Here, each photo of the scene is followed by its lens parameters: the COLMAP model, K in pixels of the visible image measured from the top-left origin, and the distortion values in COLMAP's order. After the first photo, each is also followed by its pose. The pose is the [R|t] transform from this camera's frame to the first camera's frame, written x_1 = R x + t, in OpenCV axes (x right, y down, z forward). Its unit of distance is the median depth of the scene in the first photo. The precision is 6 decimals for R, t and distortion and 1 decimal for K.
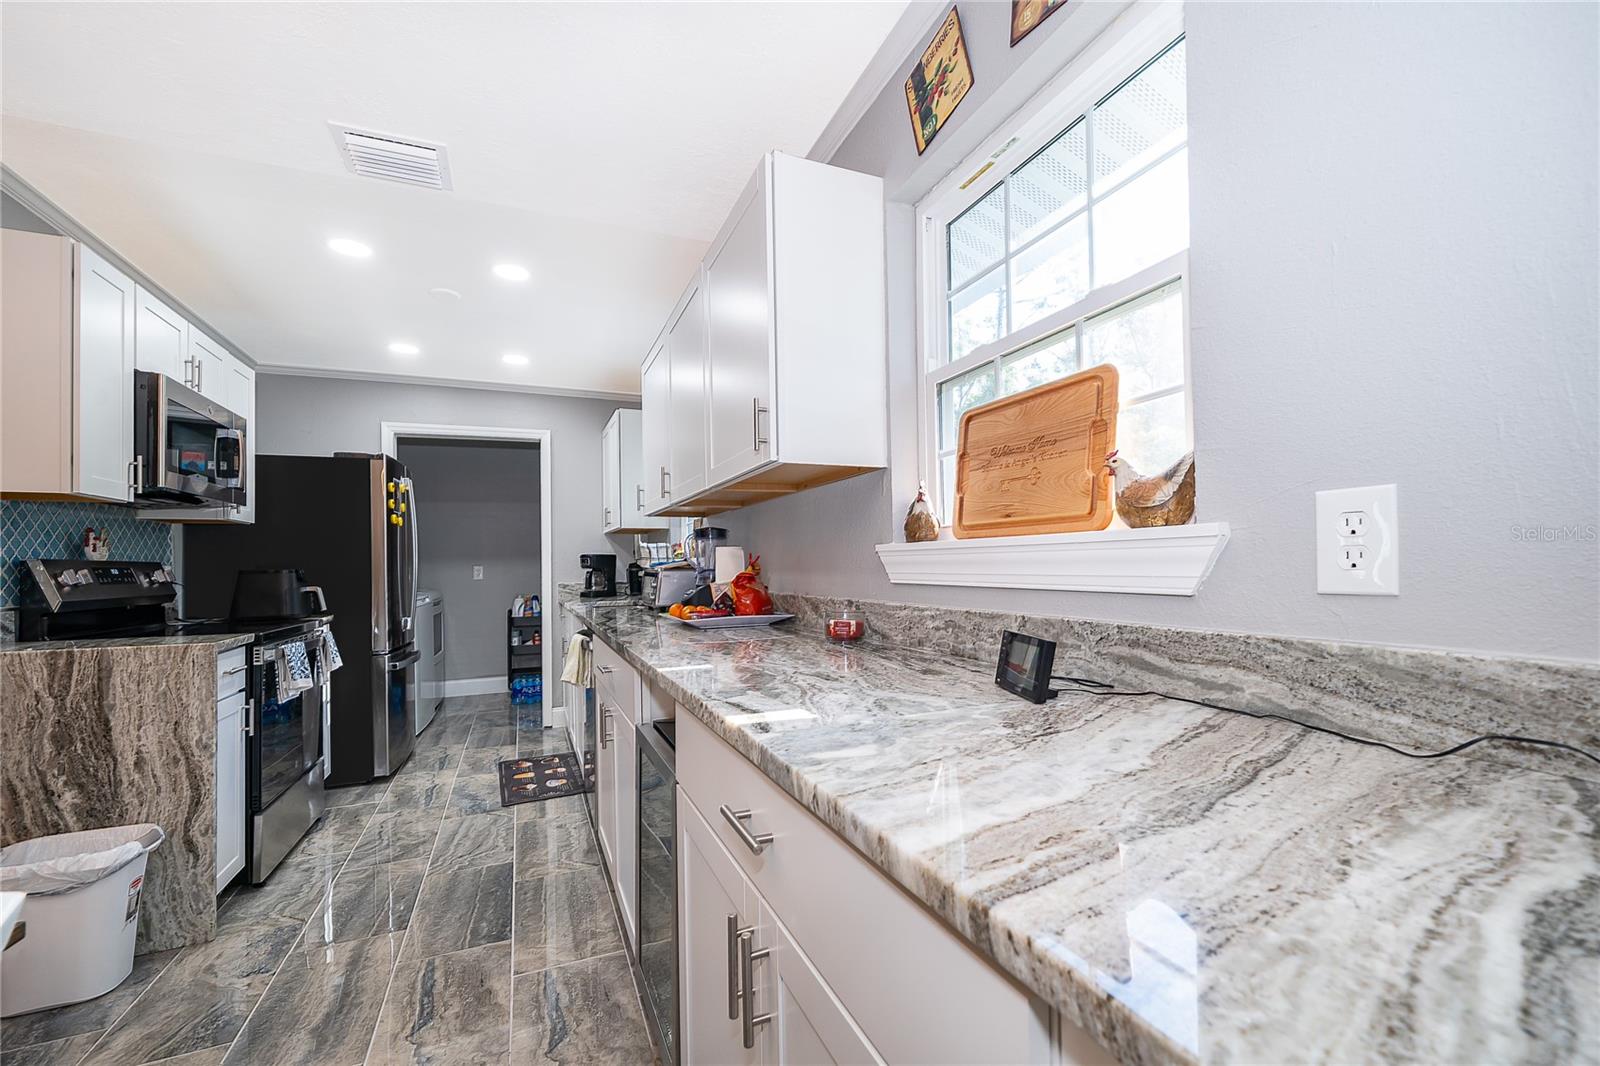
lens RADIAL K [[643.9, 0, 802.0], [0, 643.9, 562.5], [0, 0, 1]] dist [-0.002301, -0.000036]
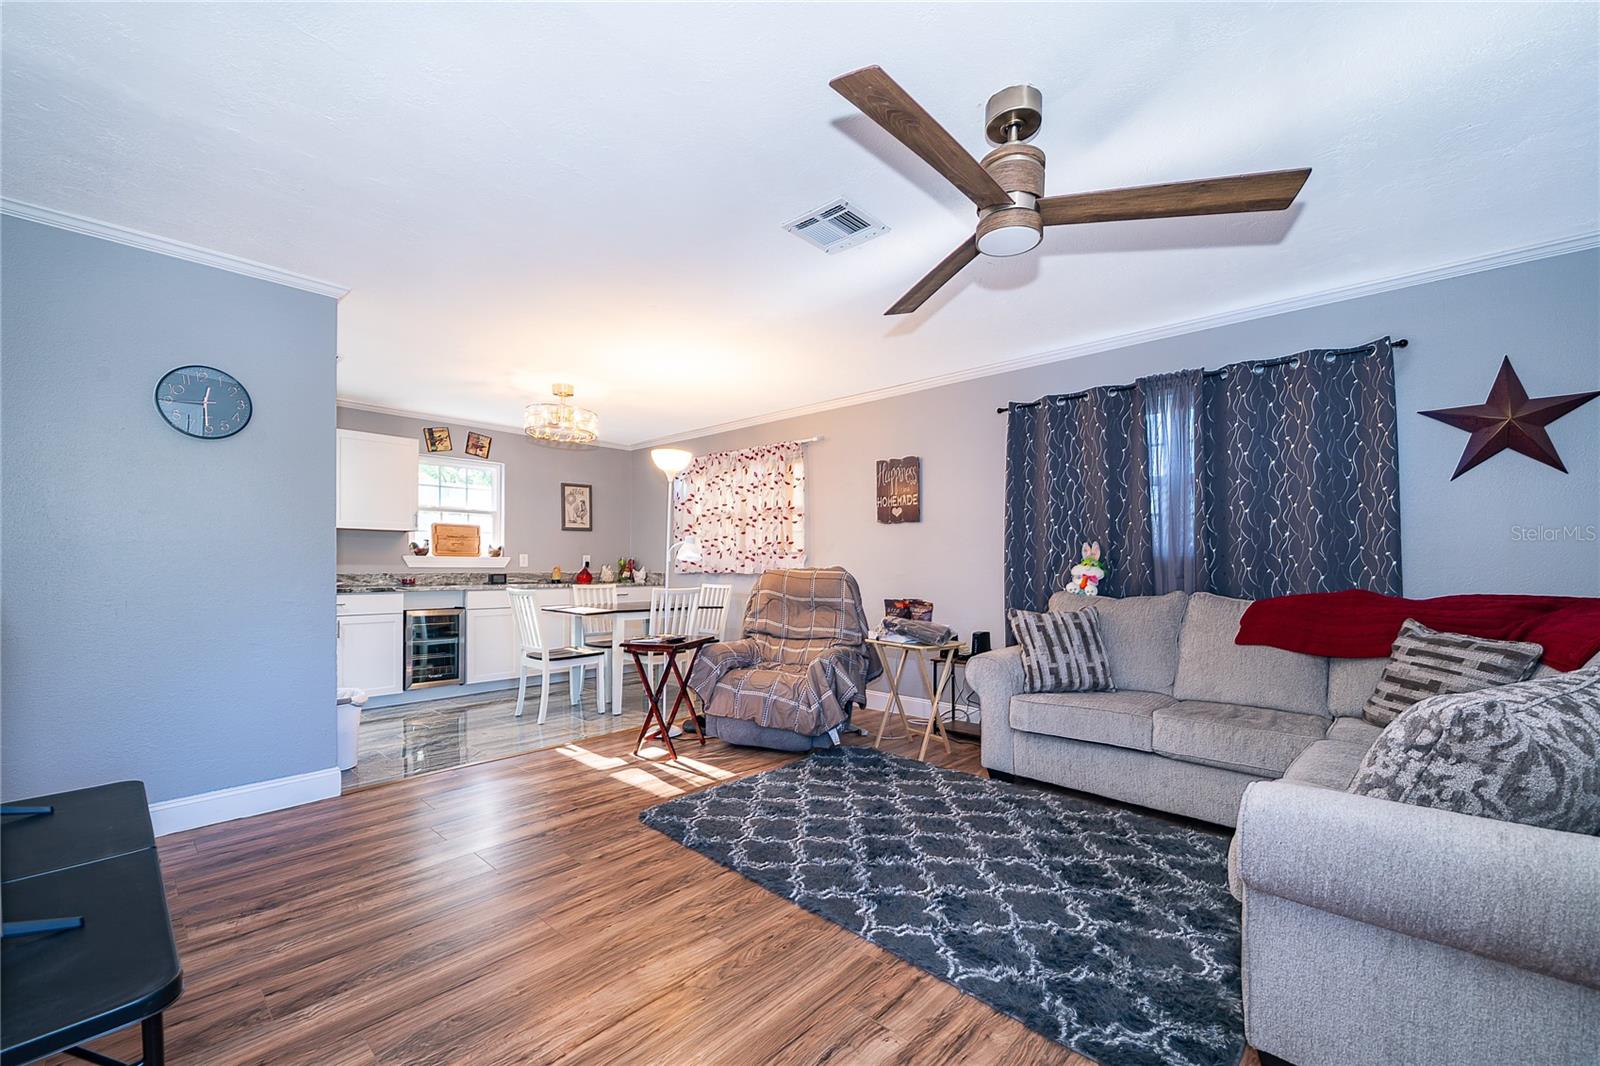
lens RADIAL K [[644.0, 0, 802.2], [0, 644.0, 568.2], [0, 0, 1]] dist [-0.001422, -0.000199]
pose [[-0.407529, 0.009619, 0.913142, -3.431472], [-0.001687, 0.999935, -0.011286, 0.064079], [-0.913191, -0.006140, -0.407486, 0.458087]]
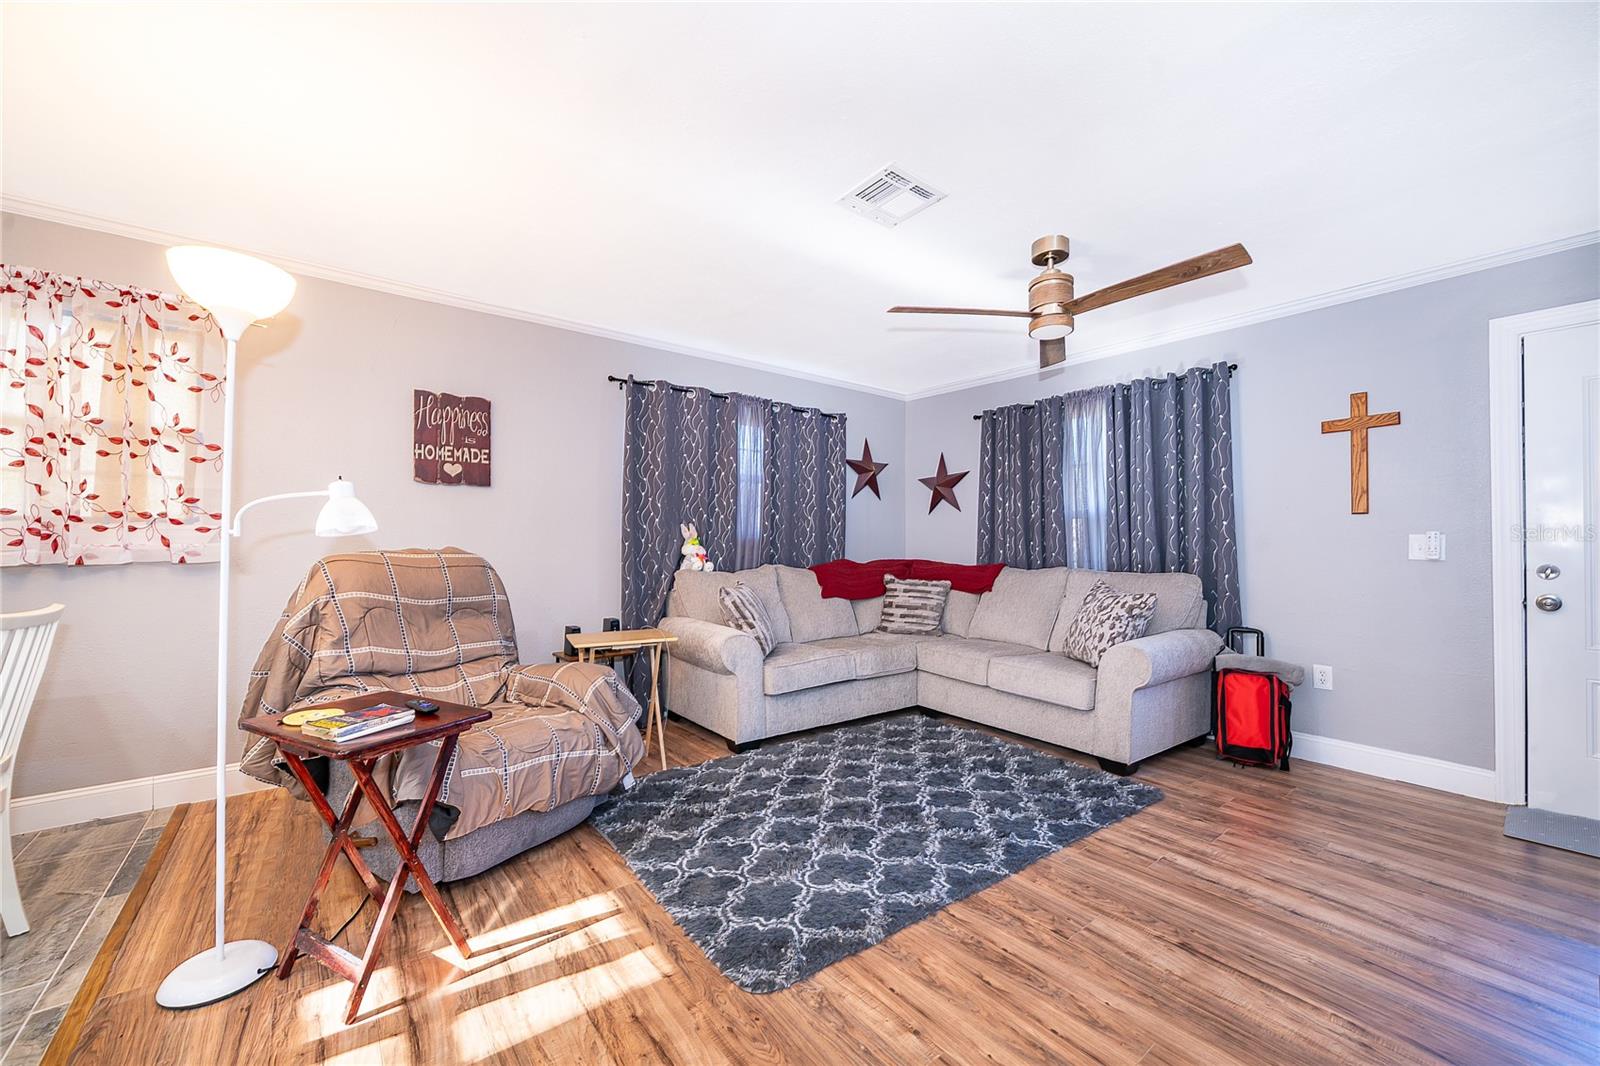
lens RADIAL K [[617.0, 0, 798.5], [0, 617.0, 534.7], [0, 0, 1]] dist [-0.001851, -0.000303]
pose [[-0.968428, 0.009075, -0.249130, -1.699820], [0.013713, 0.999763, -0.016888, 0.036222], [0.248918, -0.019771, -0.968323, 1.017161]]
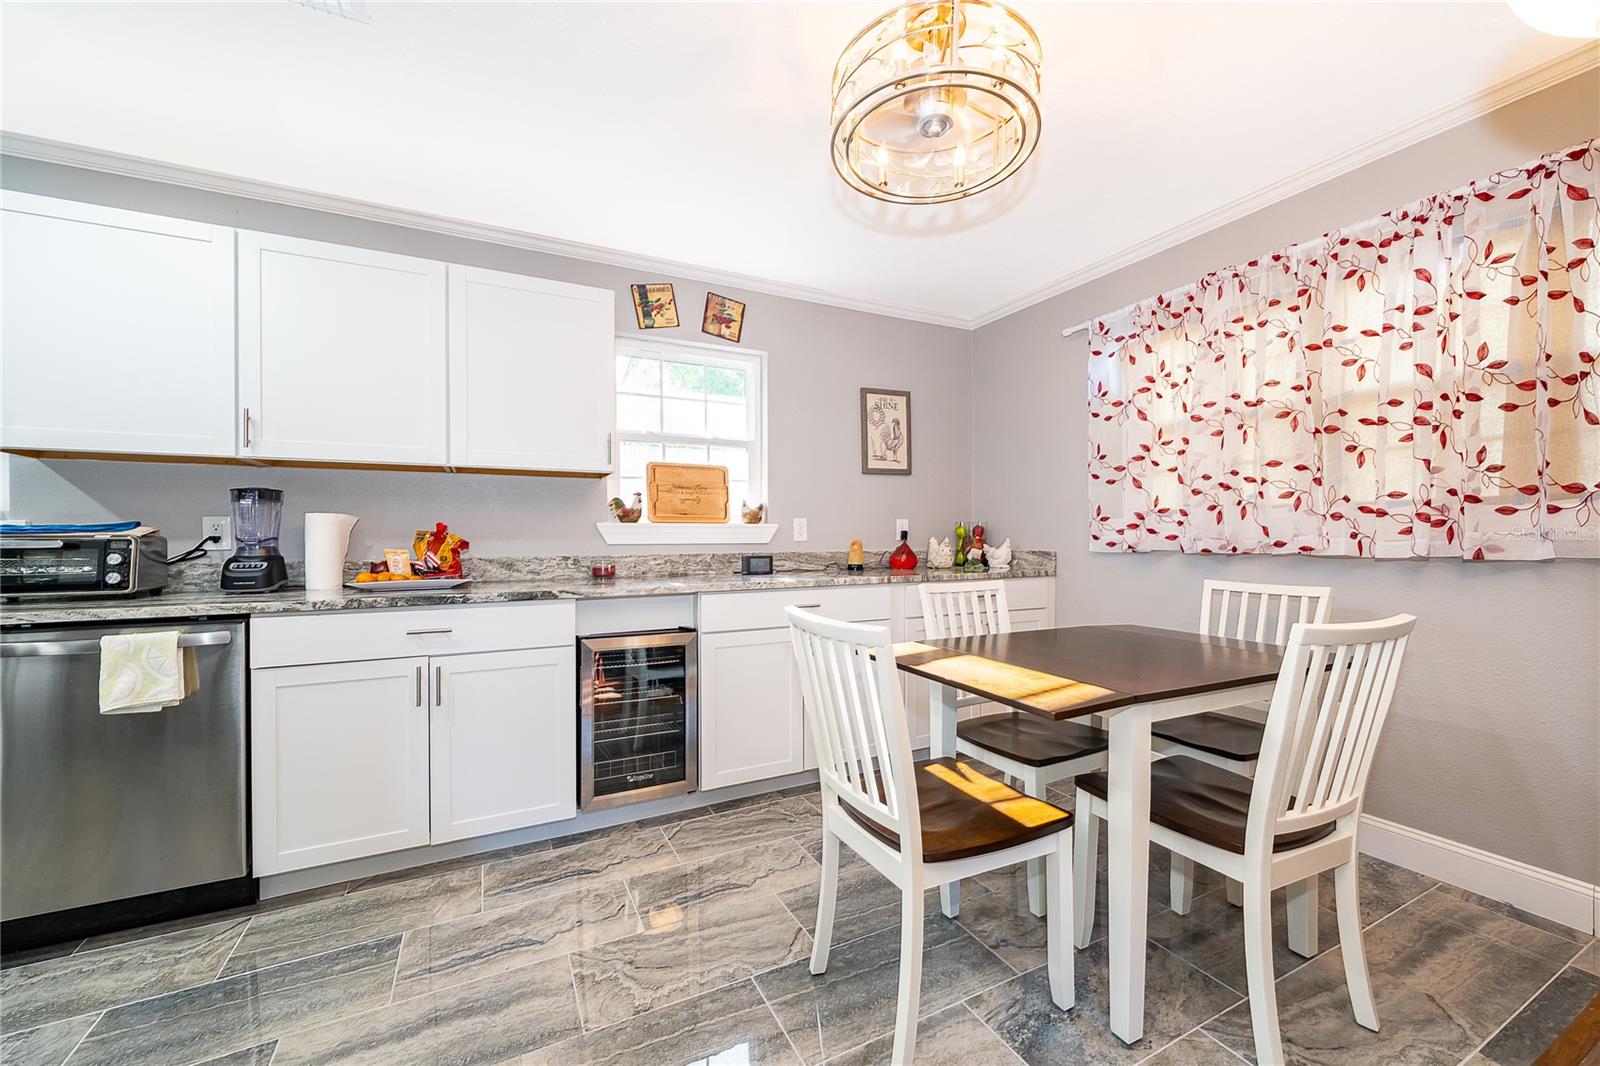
lens RADIAL K [[625.2, 0, 798.8], [0, 625.2, 540.6], [0, 0, 1]] dist [-0.001620, -0.000139]
pose [[-0.053918, 0.007784, 0.998515, -1.490902], [0.001966, 0.999969, -0.007689, 0.032373], [-0.998543, 0.001548, -0.053932, 0.518405]]
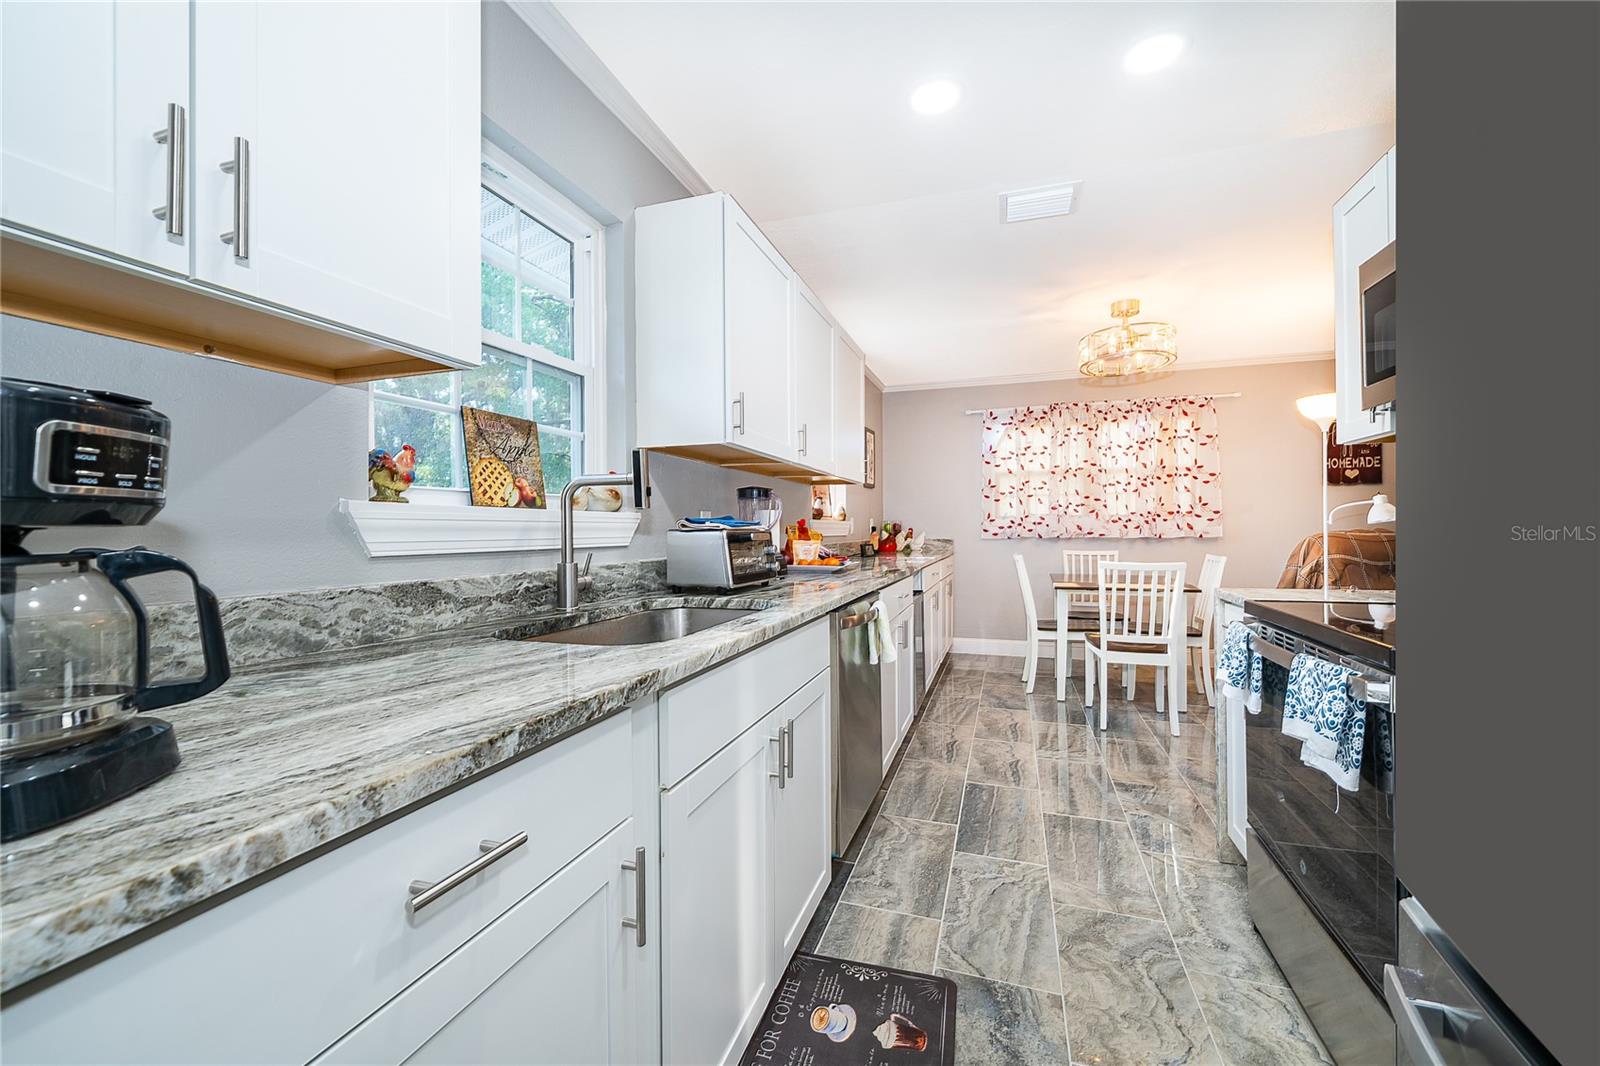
lens RADIAL K [[629.3, 0, 796.2], [0, 629.3, 528.5], [0, 0, 1]] dist [0.000230, 0.000015]
pose [[-0.738285, 0.020103, 0.674189, -1.224974], [0.014309, 0.999798, -0.014143, 0.031927], [-0.674337, -0.000795, -0.738423, 2.488660]]
